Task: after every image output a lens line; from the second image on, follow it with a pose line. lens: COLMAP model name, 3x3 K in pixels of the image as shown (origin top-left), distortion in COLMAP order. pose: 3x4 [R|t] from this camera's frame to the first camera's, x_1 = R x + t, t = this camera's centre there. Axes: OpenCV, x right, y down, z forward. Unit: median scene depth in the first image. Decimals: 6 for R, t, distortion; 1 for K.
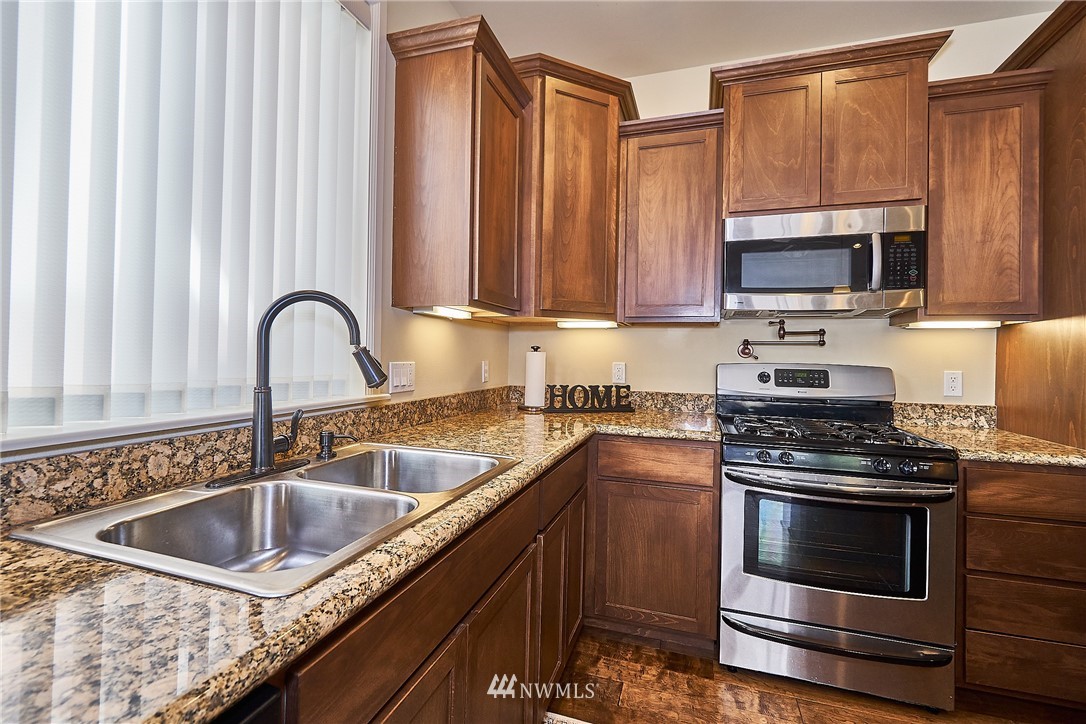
lens RADIAL K [[483.0, 0, 543.8], [0, 483.0, 350.1], [0, 0, 1]] dist [-0.001254, 0.000005]
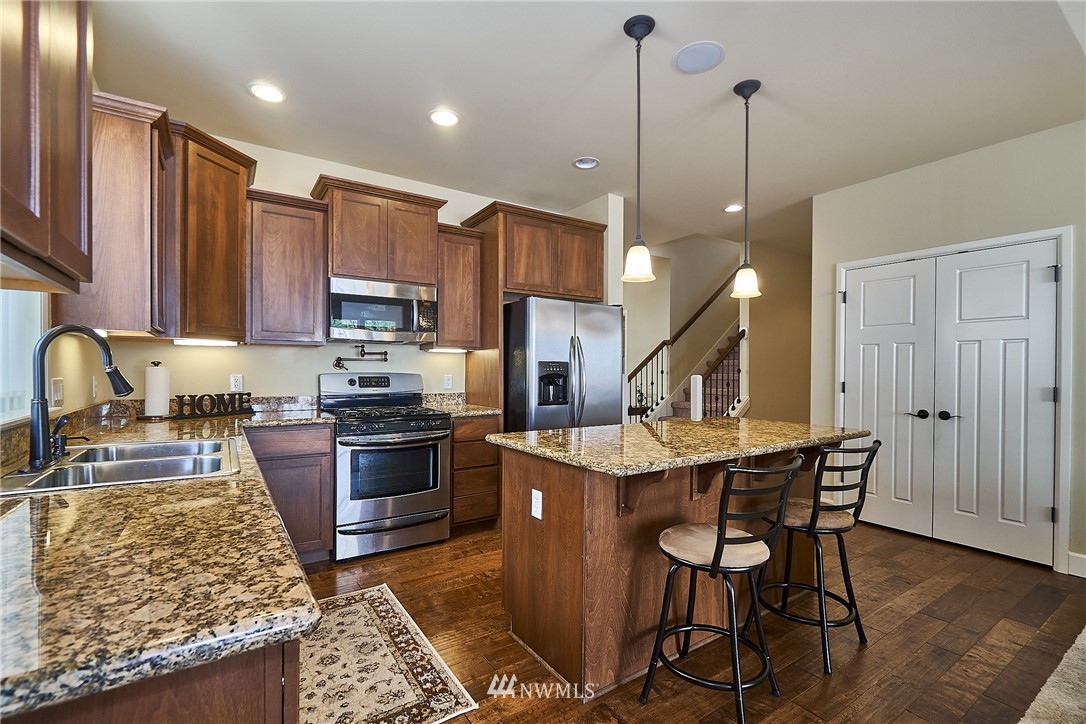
lens RADIAL K [[483.0, 0, 539.5], [0, 483.0, 370.0], [0, 0, 1]] dist [-0.001254, 0.000005]
pose [[0.624033, -0.015997, 0.781235, -0.391925], [-0.001556, 0.999763, 0.021715, -0.016895], [-0.781397, -0.014766, 0.623860, -0.443955]]
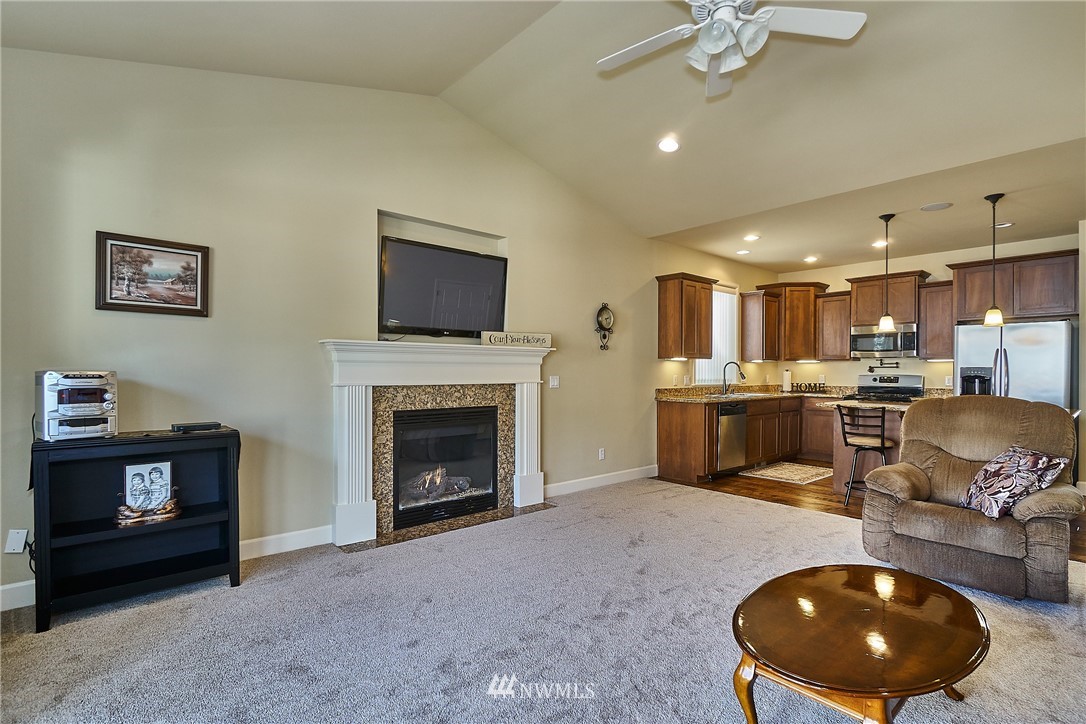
lens RADIAL K [[527.0, 0, 540.0], [0, 527.0, 373.2], [0, 0, 1]] dist [-0.004224, -0.000813]
pose [[0.856049, -0.013531, -0.516718, 0.398609], [0.017897, 0.999834, 0.003468, -0.029003], [0.516585, -0.012216, 0.856149, -2.828049]]
